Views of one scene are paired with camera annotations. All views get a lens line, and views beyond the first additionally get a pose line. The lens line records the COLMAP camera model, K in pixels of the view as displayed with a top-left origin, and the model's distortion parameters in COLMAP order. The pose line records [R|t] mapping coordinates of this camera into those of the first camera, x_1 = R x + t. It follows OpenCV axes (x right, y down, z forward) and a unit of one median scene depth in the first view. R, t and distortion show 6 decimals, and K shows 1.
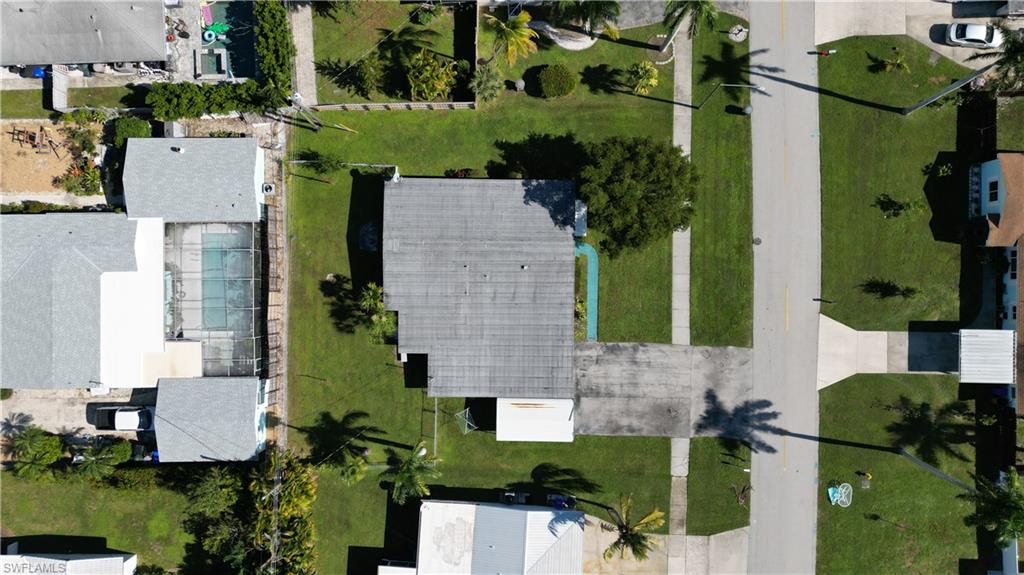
lens RADIAL K [[718.4, 0, 510.5], [0, 718.4, 286.1], [0, 0, 1]] dist [0.057416, -0.049072]
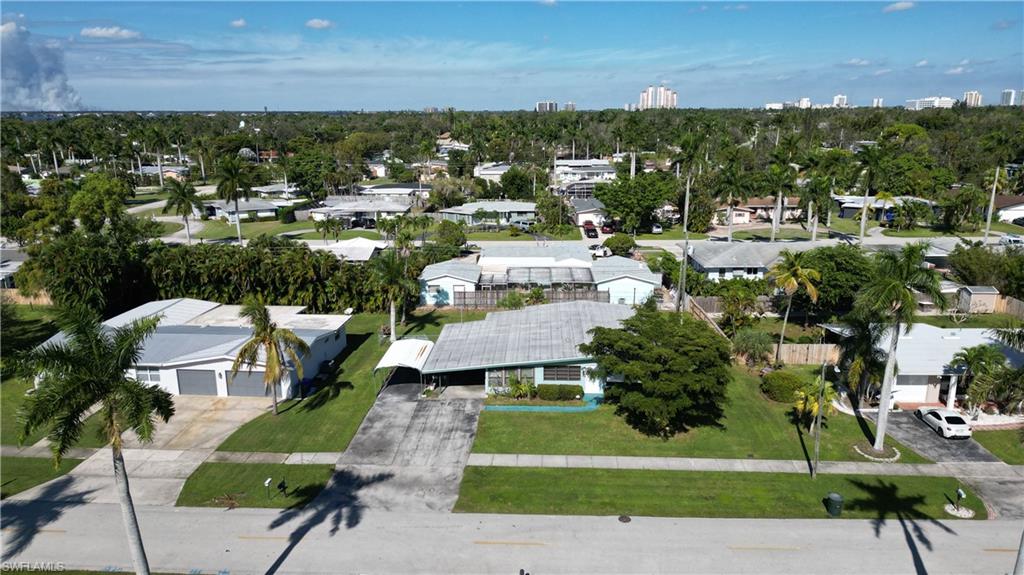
lens RADIAL K [[718.4, 0, 516.4], [0, 718.4, 288.1], [0, 0, 1]] dist [0.057416, -0.049072]
pose [[-0.036203, 0.245492, -0.968722, 0.892232], [-0.999332, -0.013762, 0.033860, 0.011156], [-0.005020, 0.969301, 0.245826, 0.664166]]
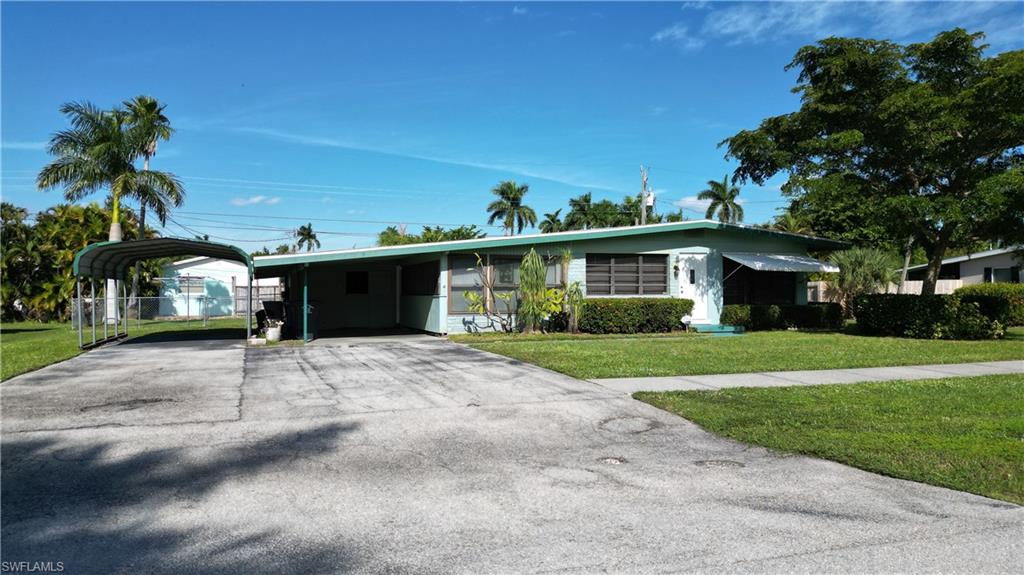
lens RADIAL K [[718.4, 0, 517.0], [0, 718.4, 294.8], [0, 0, 1]] dist [0.057416, -0.049072]
pose [[0.351653, -0.000593, -0.936130, 0.379798], [-0.936108, -0.007140, -0.351640, 0.155403], [-0.006476, 0.999974, -0.003066, 0.987757]]
